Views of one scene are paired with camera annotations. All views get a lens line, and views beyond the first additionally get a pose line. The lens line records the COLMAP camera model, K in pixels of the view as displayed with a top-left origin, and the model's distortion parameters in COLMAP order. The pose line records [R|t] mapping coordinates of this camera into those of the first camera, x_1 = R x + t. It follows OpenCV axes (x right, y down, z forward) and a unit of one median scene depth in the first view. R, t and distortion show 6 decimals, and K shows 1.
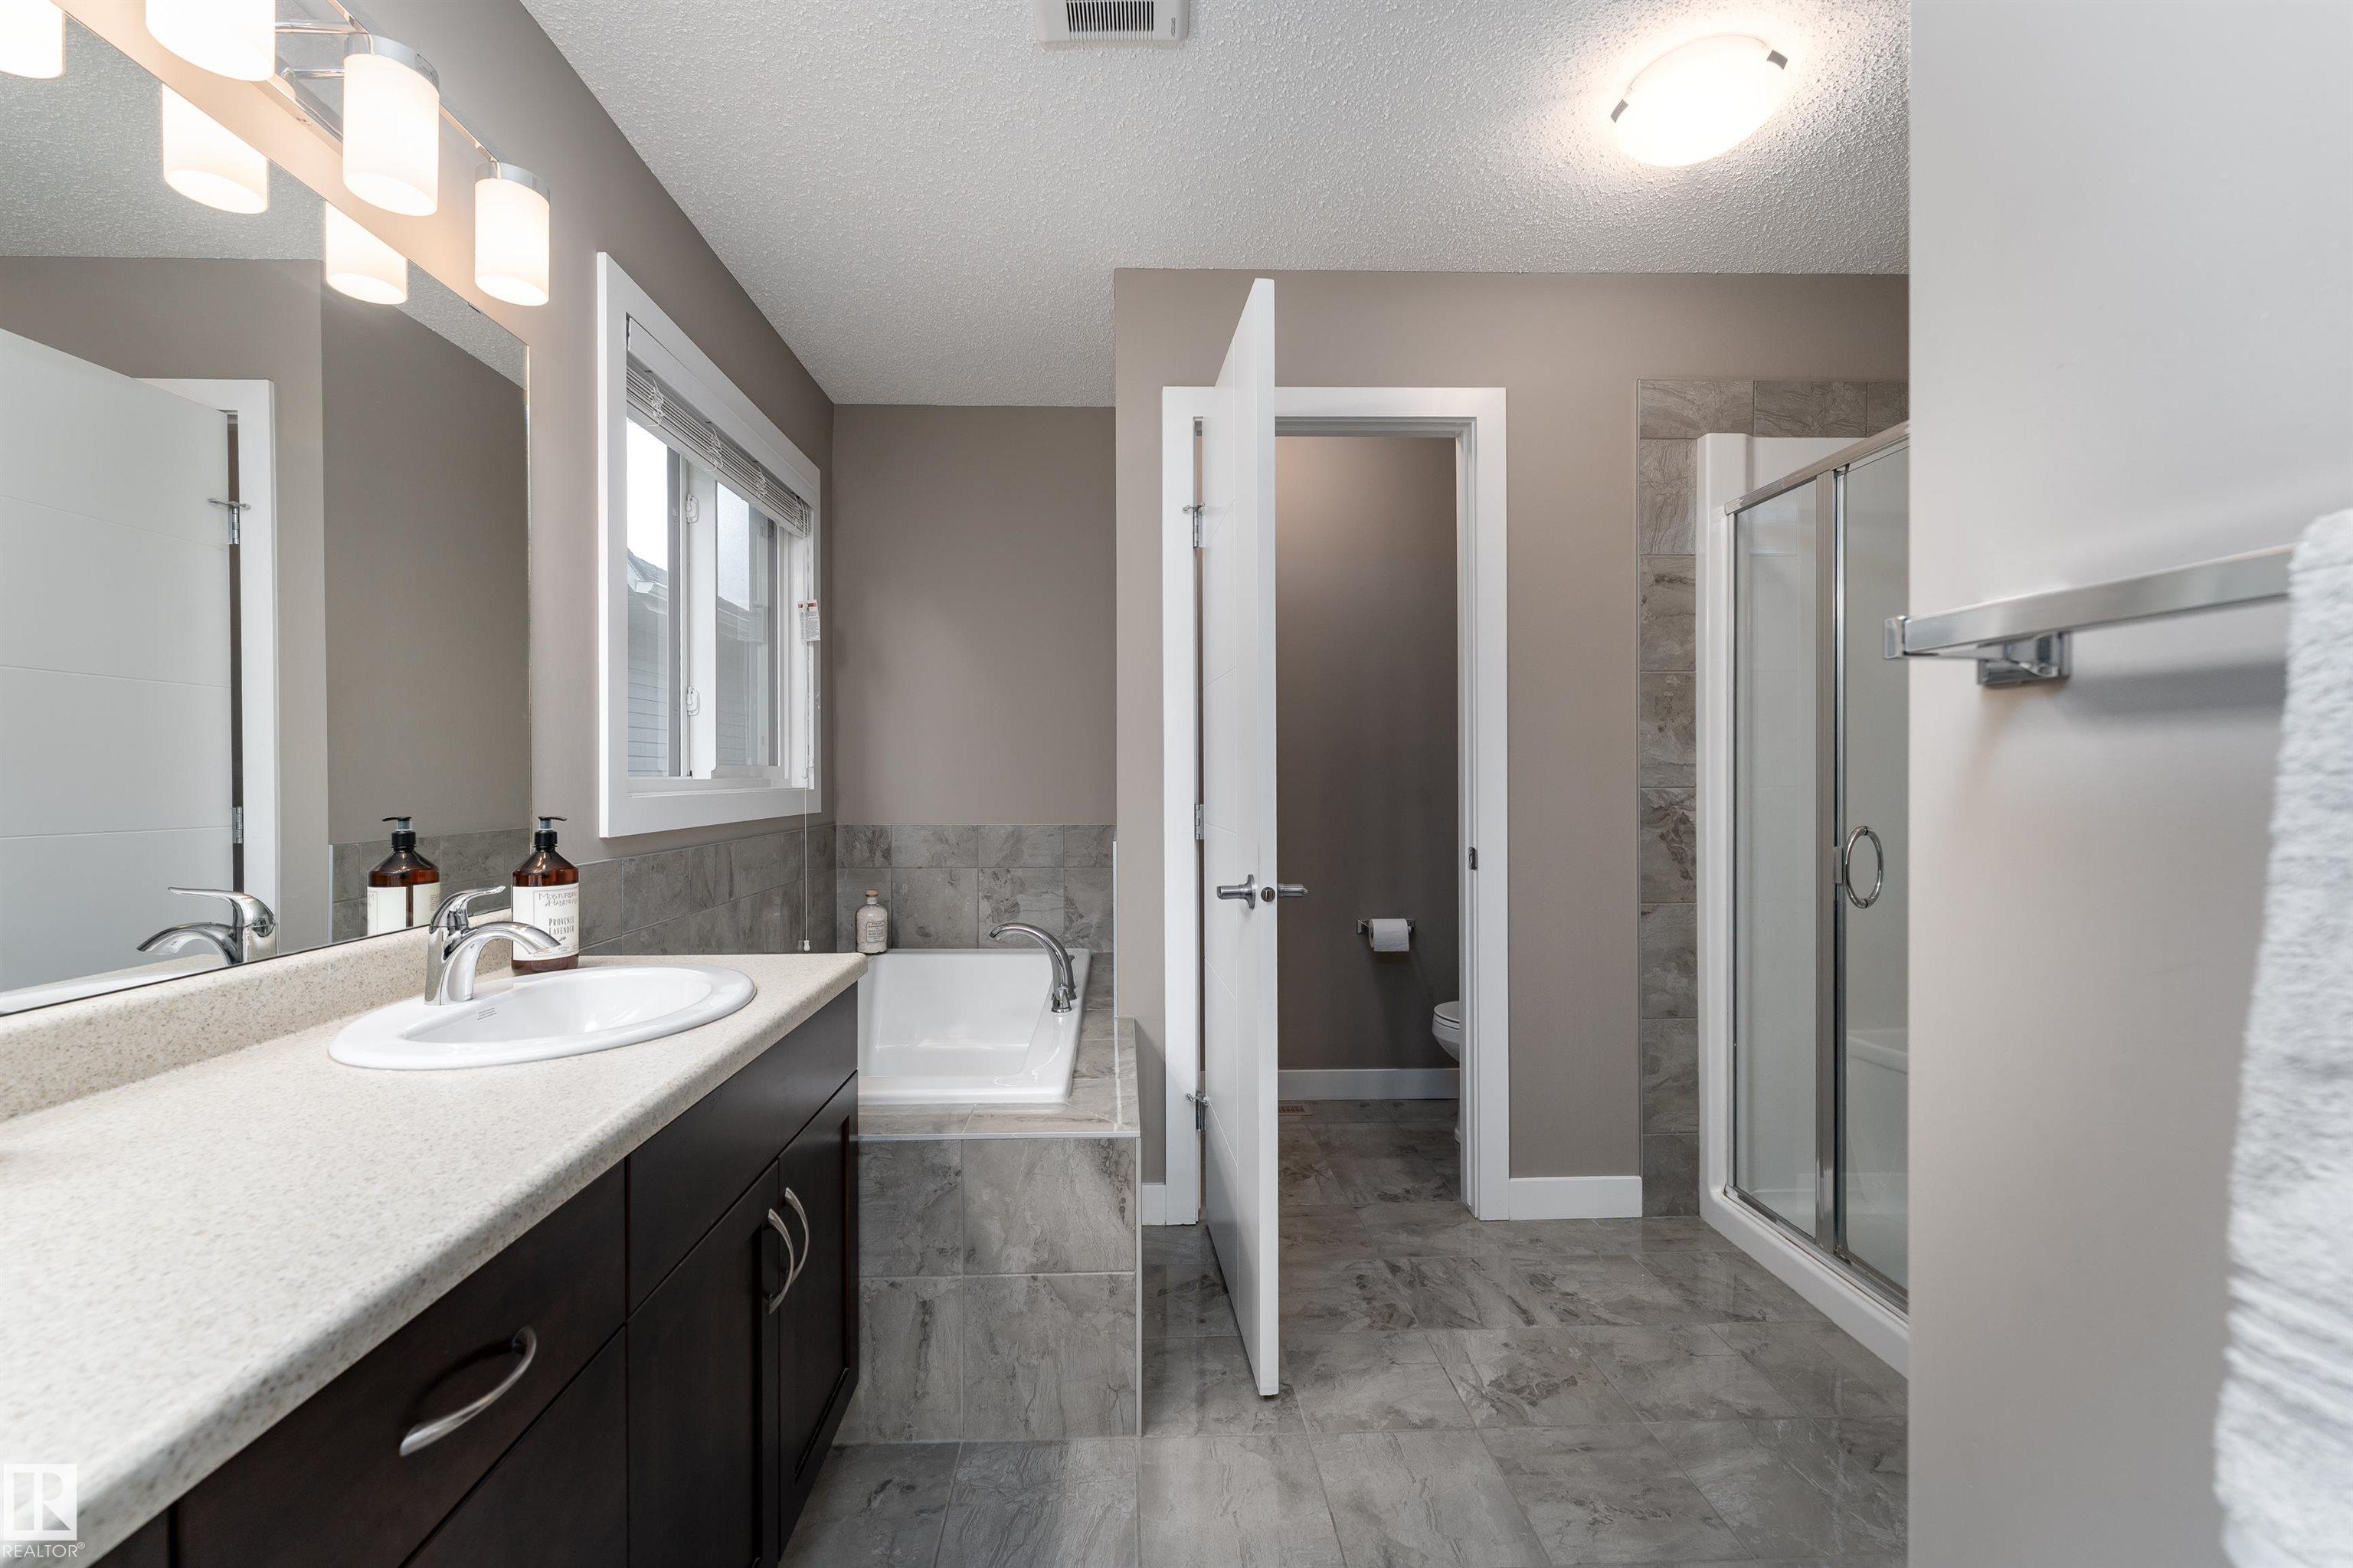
lens RADIAL K [[969.2, 0, 1175.7], [0, 969.2, 775.1], [0, 0, 1]] dist [-0.001994, -0.000138]
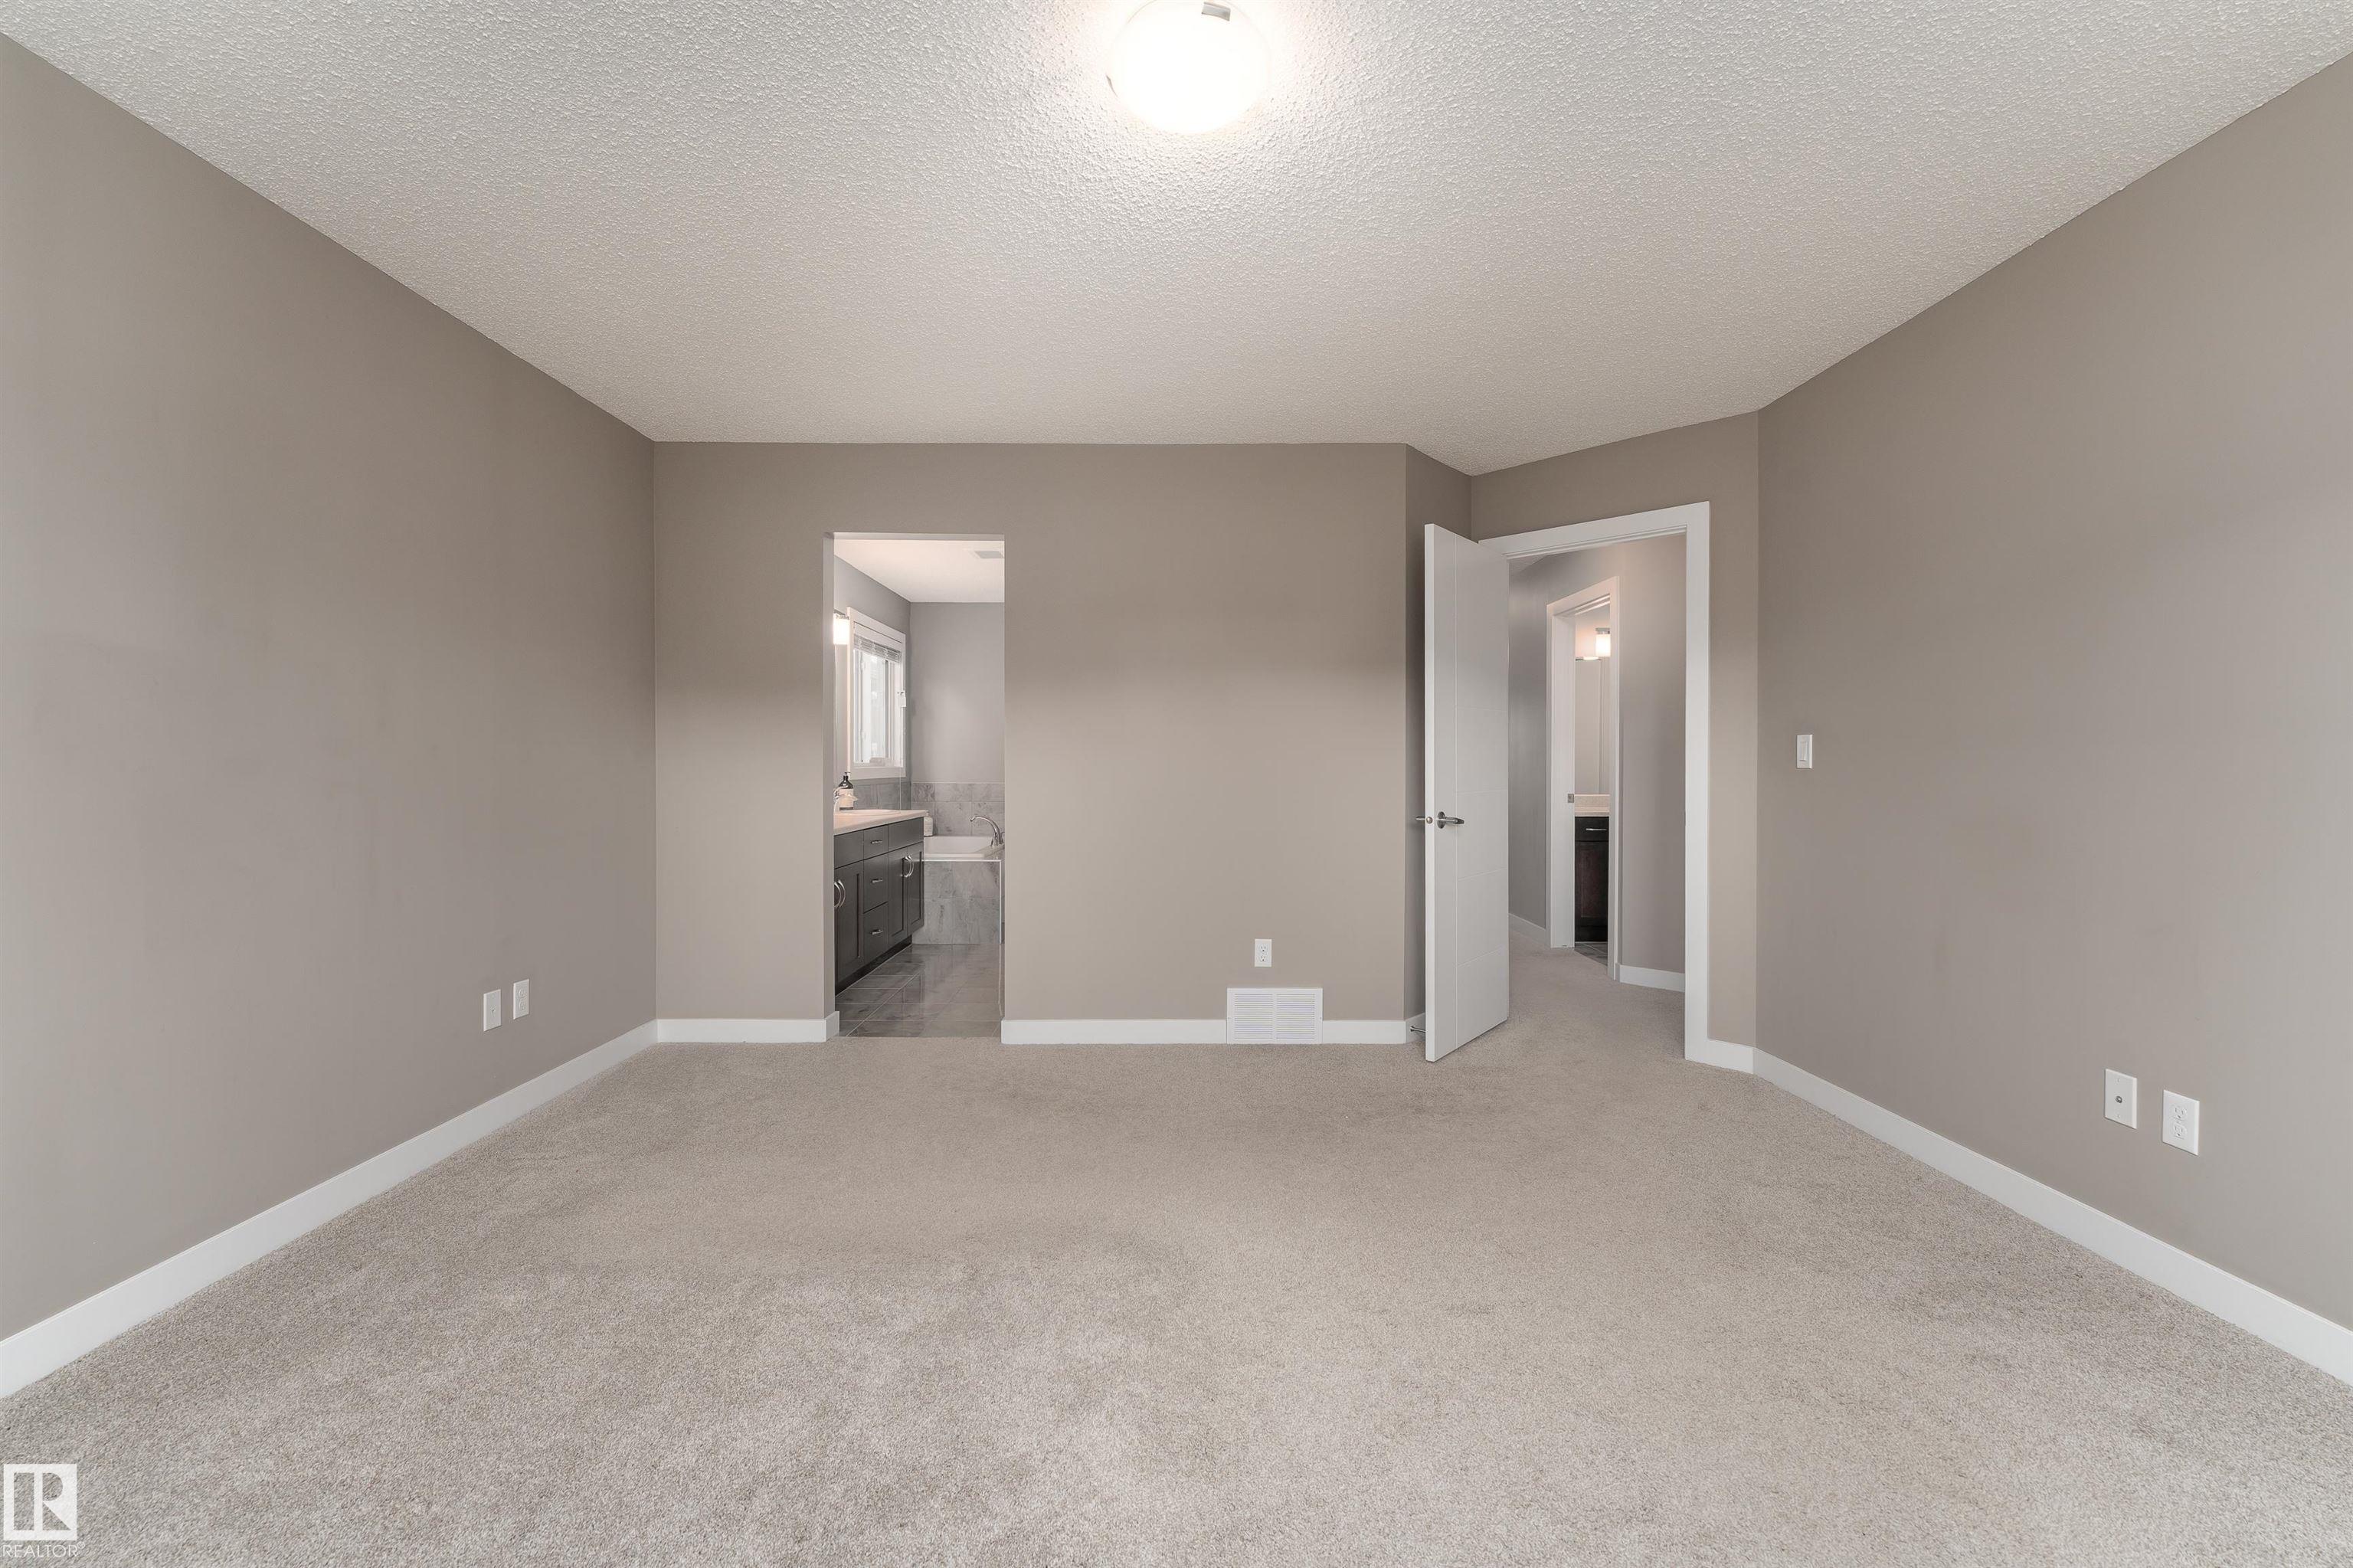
lens RADIAL K [[969.2, 0, 1175.6], [0, 969.2, 772.9], [0, 0, 1]] dist [-0.001994, -0.000138]
pose [[0.998832, 0.005858, -0.047952, 0.879961], [-0.005338, 0.999926, 0.010973, -0.003263], [0.048013, -0.010704, 0.998789, -2.879186]]
